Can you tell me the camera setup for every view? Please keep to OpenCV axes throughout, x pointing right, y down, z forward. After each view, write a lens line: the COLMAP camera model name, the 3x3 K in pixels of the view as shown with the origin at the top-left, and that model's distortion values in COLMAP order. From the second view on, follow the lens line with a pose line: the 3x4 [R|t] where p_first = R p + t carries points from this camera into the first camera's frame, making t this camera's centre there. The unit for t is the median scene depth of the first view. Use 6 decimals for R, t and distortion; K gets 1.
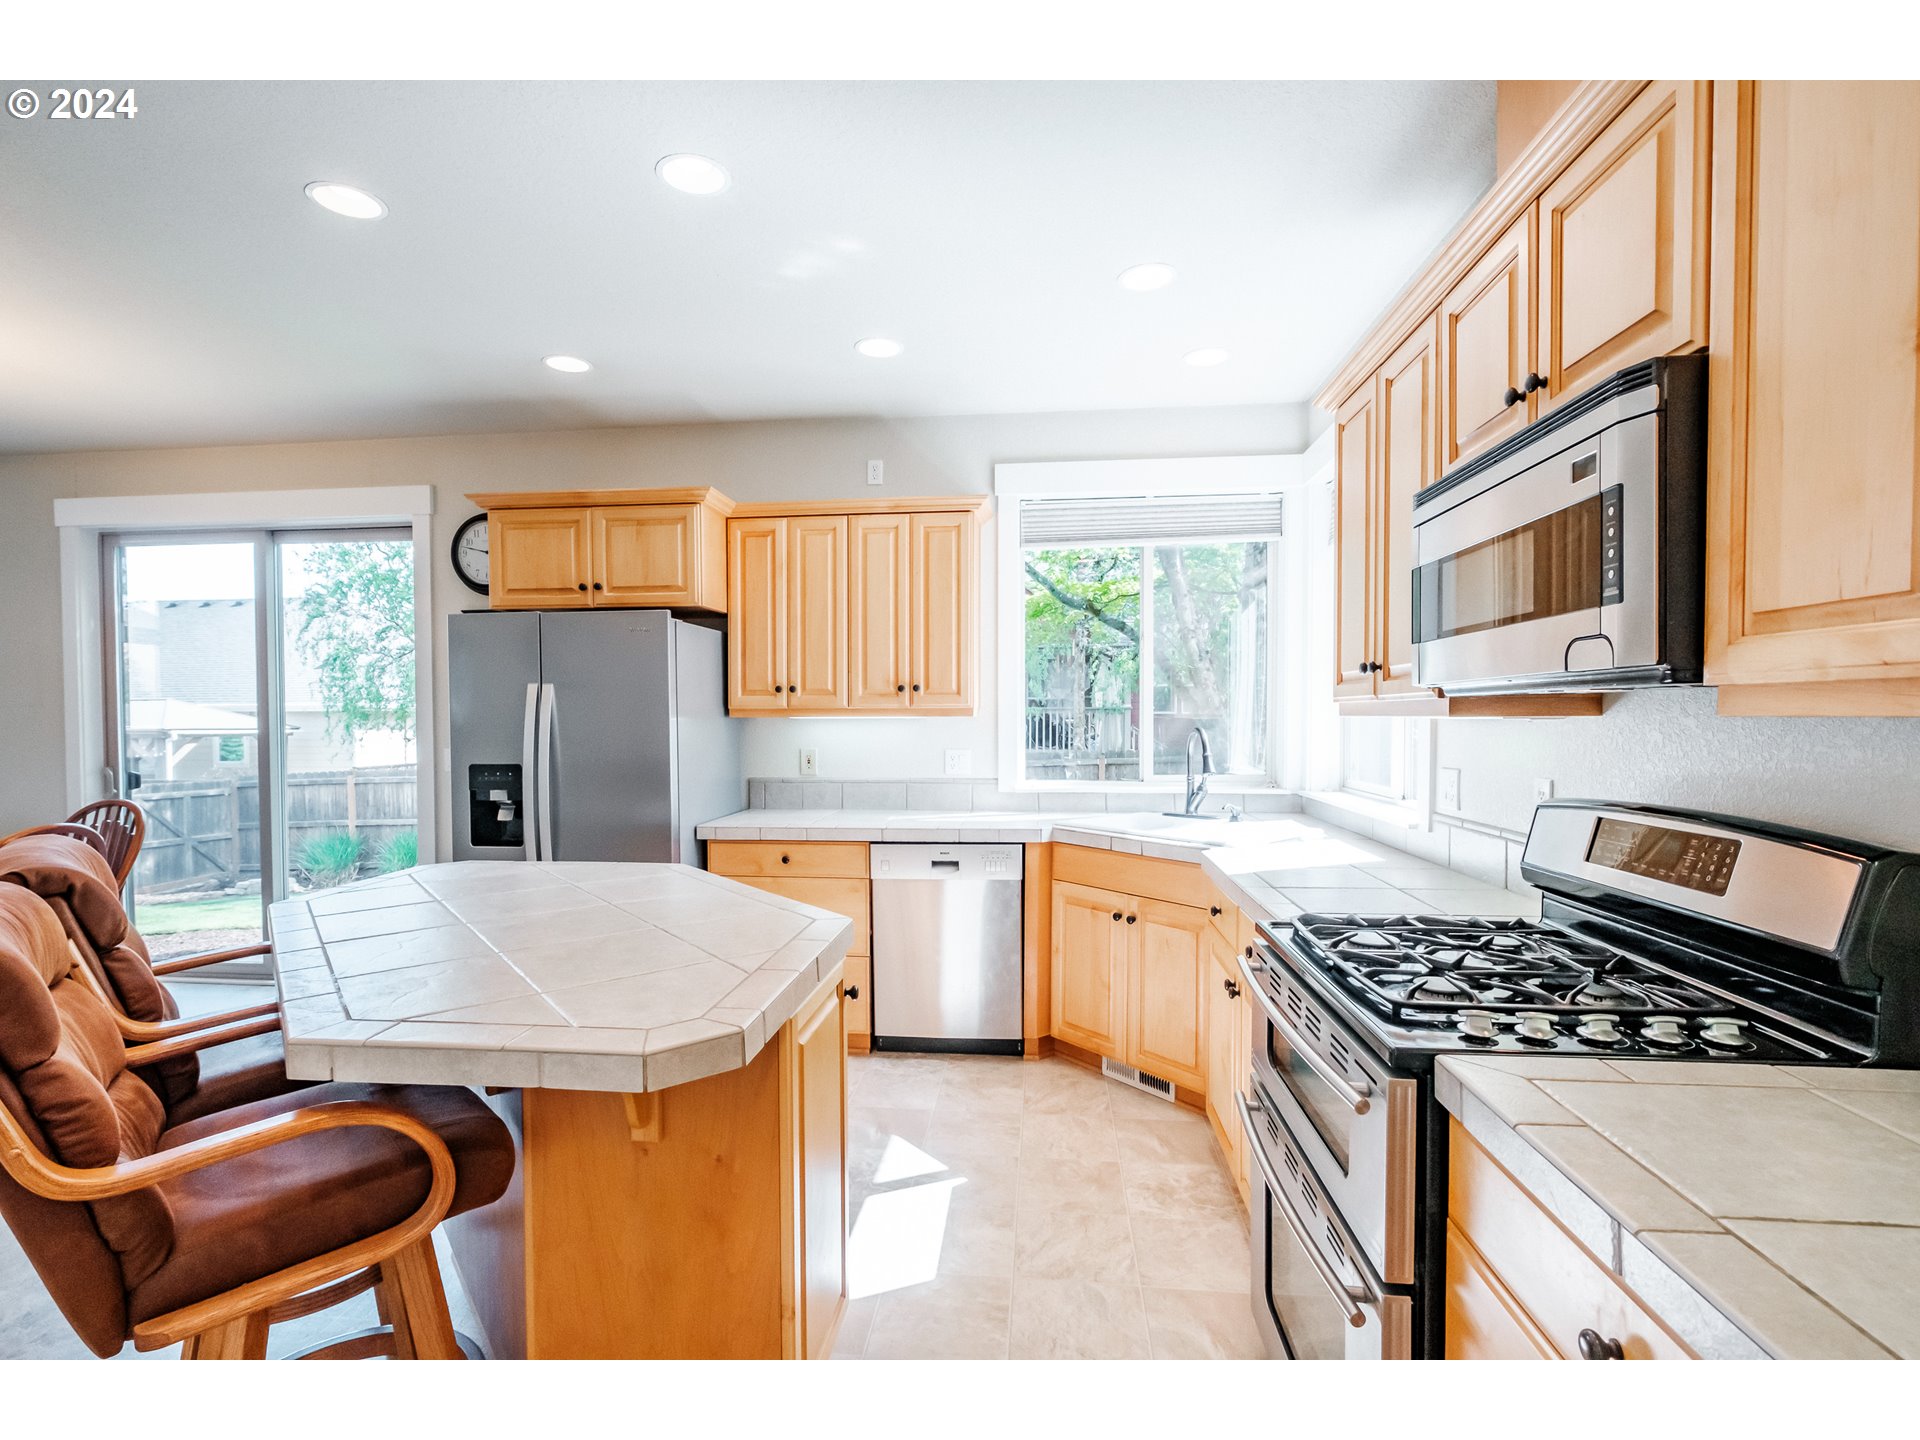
lens RADIAL K [[901.6, 0, 953.4], [0, 901.6, 731.9], [0, 0, 1]] dist [-0.001858, -0.000686]
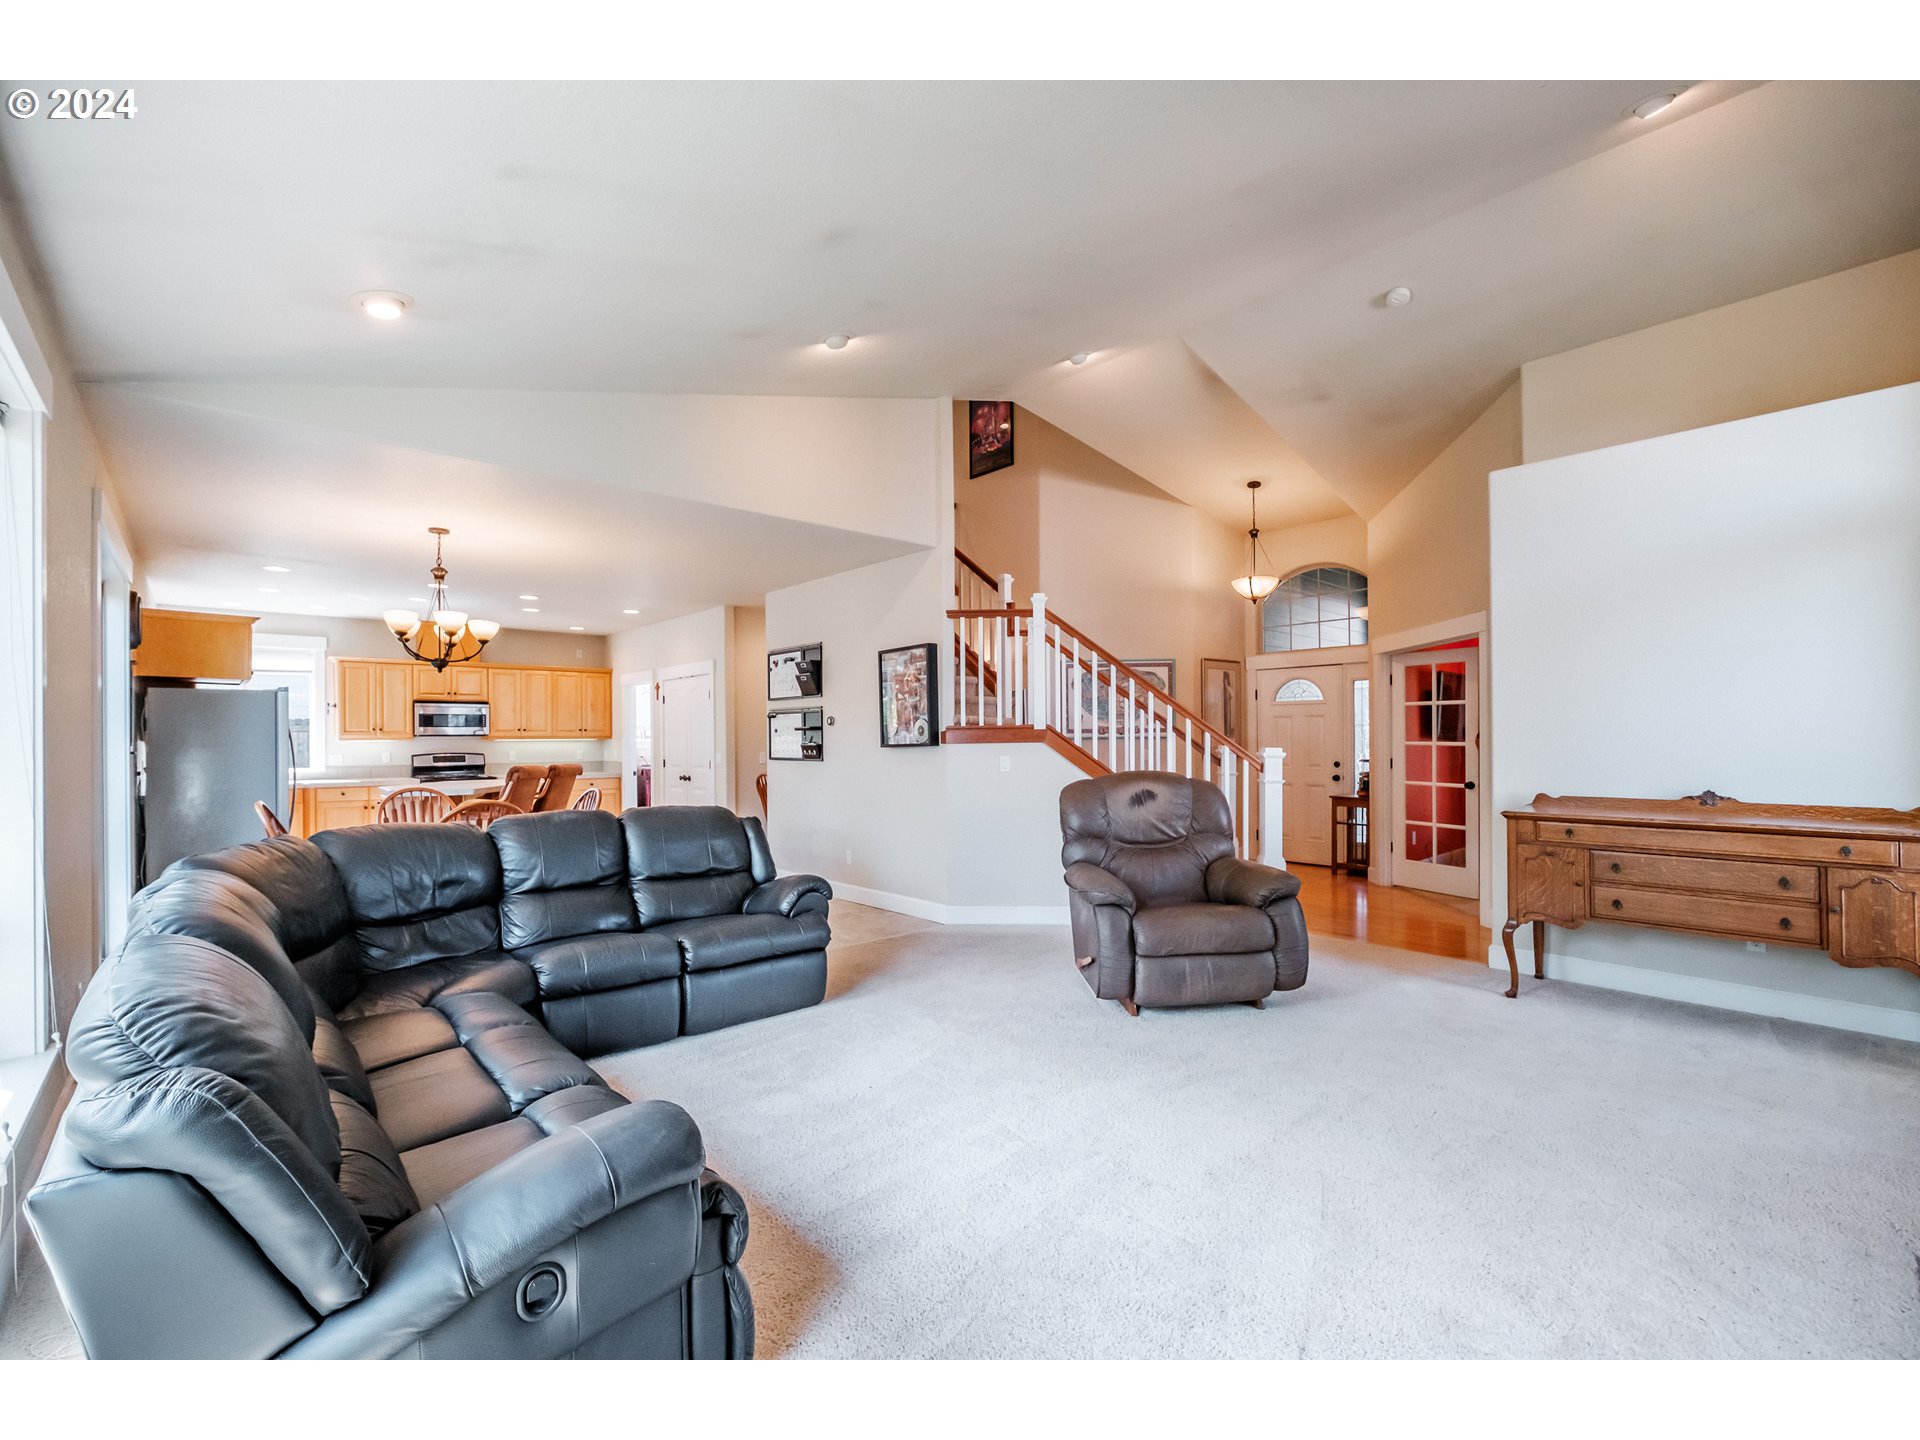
lens RADIAL K [[836.0, 0, 945.1], [0, 836.0, 730.2], [0, 0, 1]] dist [-0.009590, -0.000302]
pose [[-0.738007, 0.013772, 0.674653, -2.384177], [0.024543, 0.999678, 0.006440, -0.015140], [-0.674347, 0.021310, -0.738107, 1.163893]]
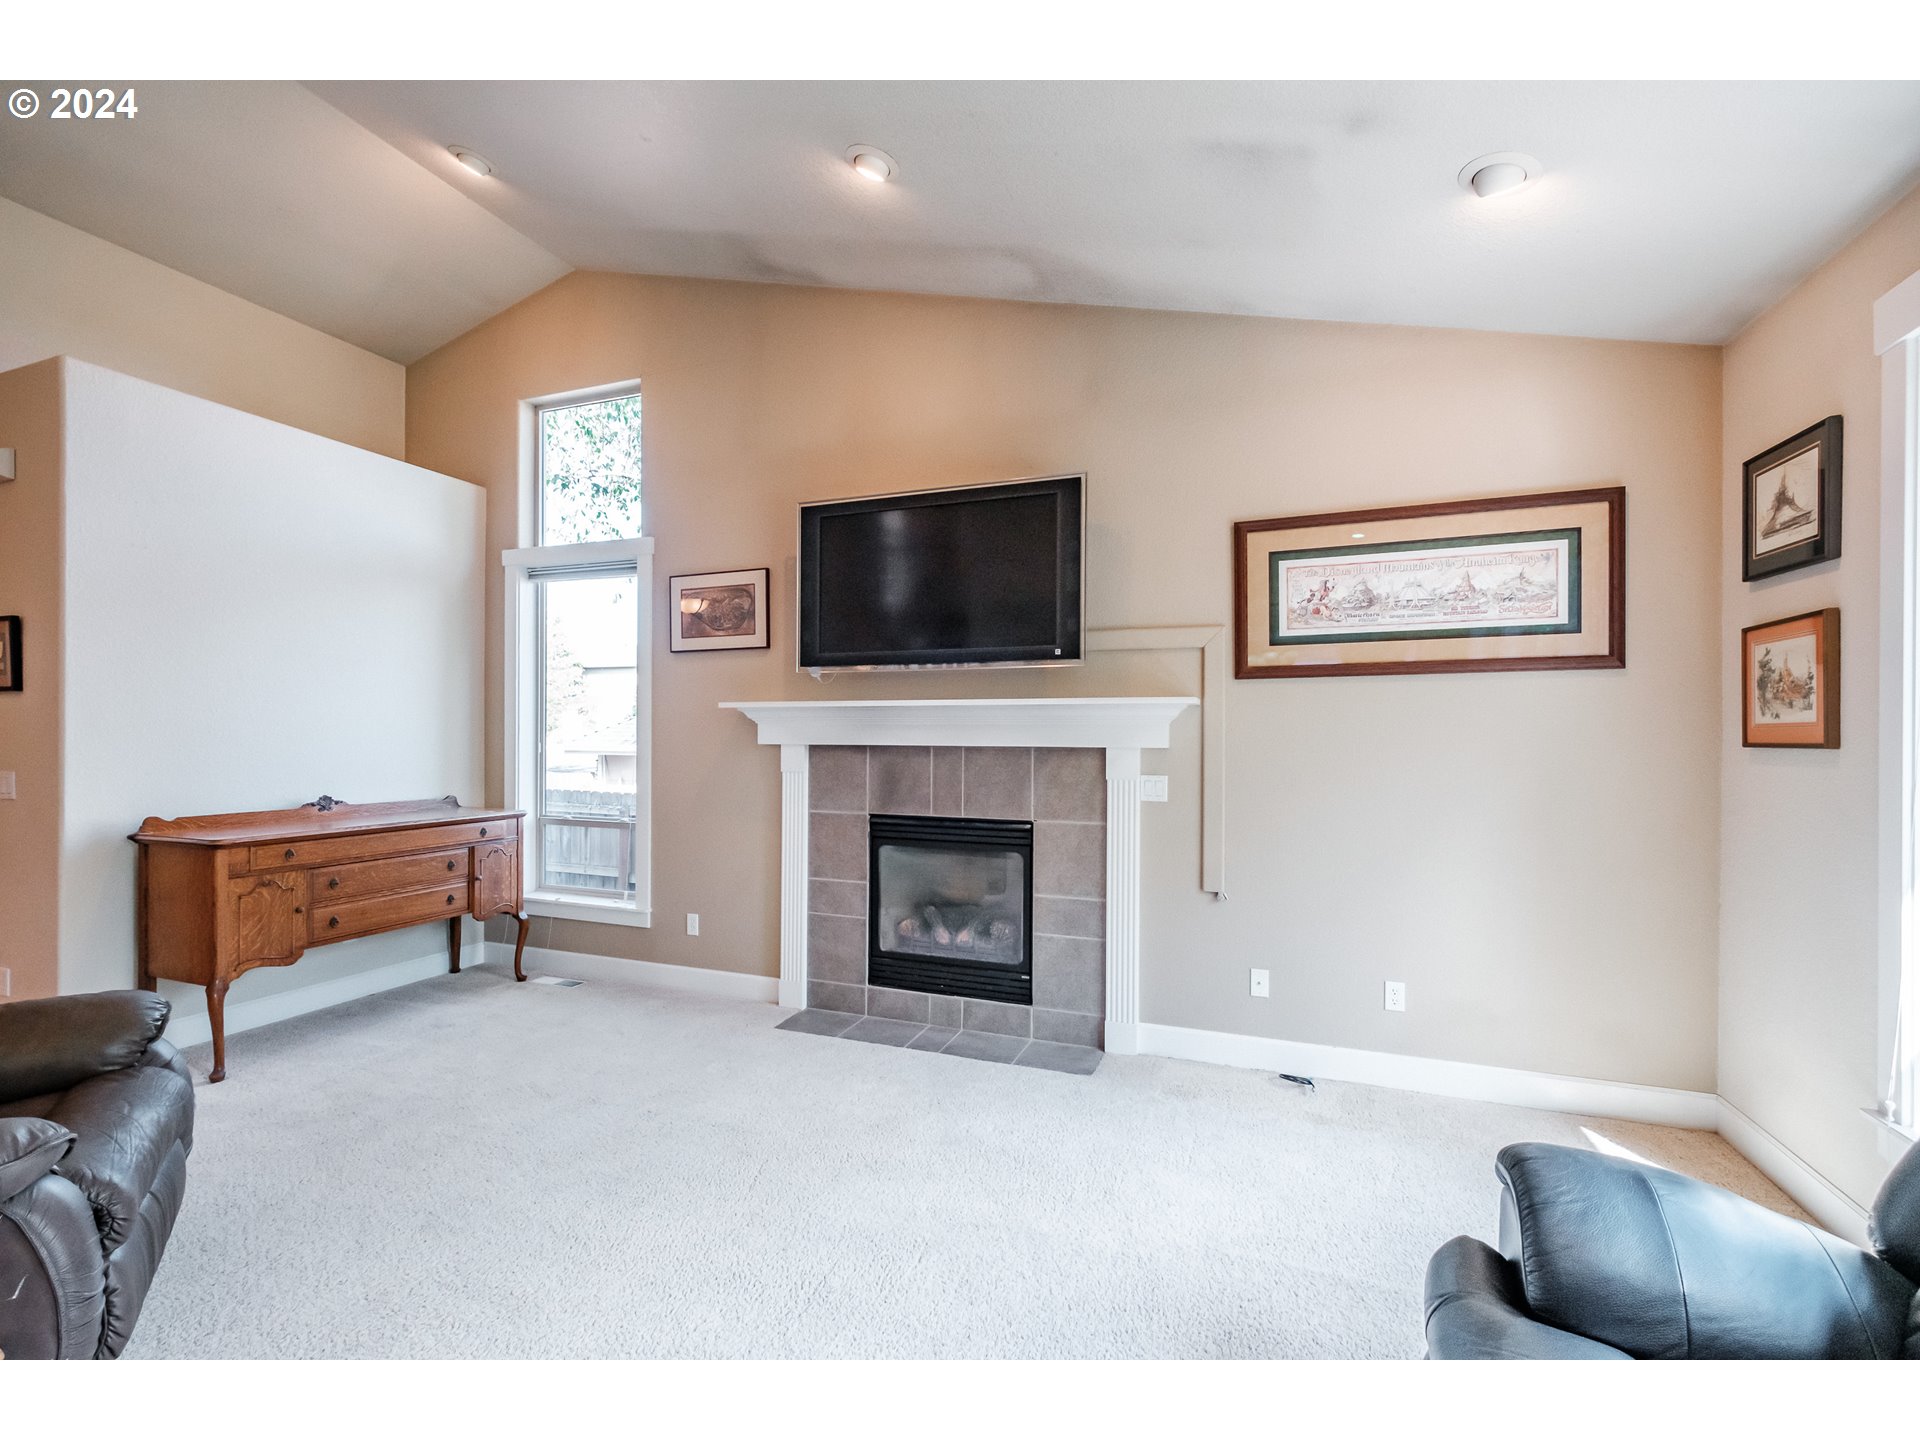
lens RADIAL K [[832.9, 0, 951.2], [0, 832.9, 732.9], [0, 0, 1]] dist [-0.003537, -0.000201]
pose [[-0.260813, 0.002570, -0.965386, -1.637126], [-0.018965, 0.999790, 0.007785, -0.012463], [0.965203, 0.020339, -0.260710, 0.819802]]
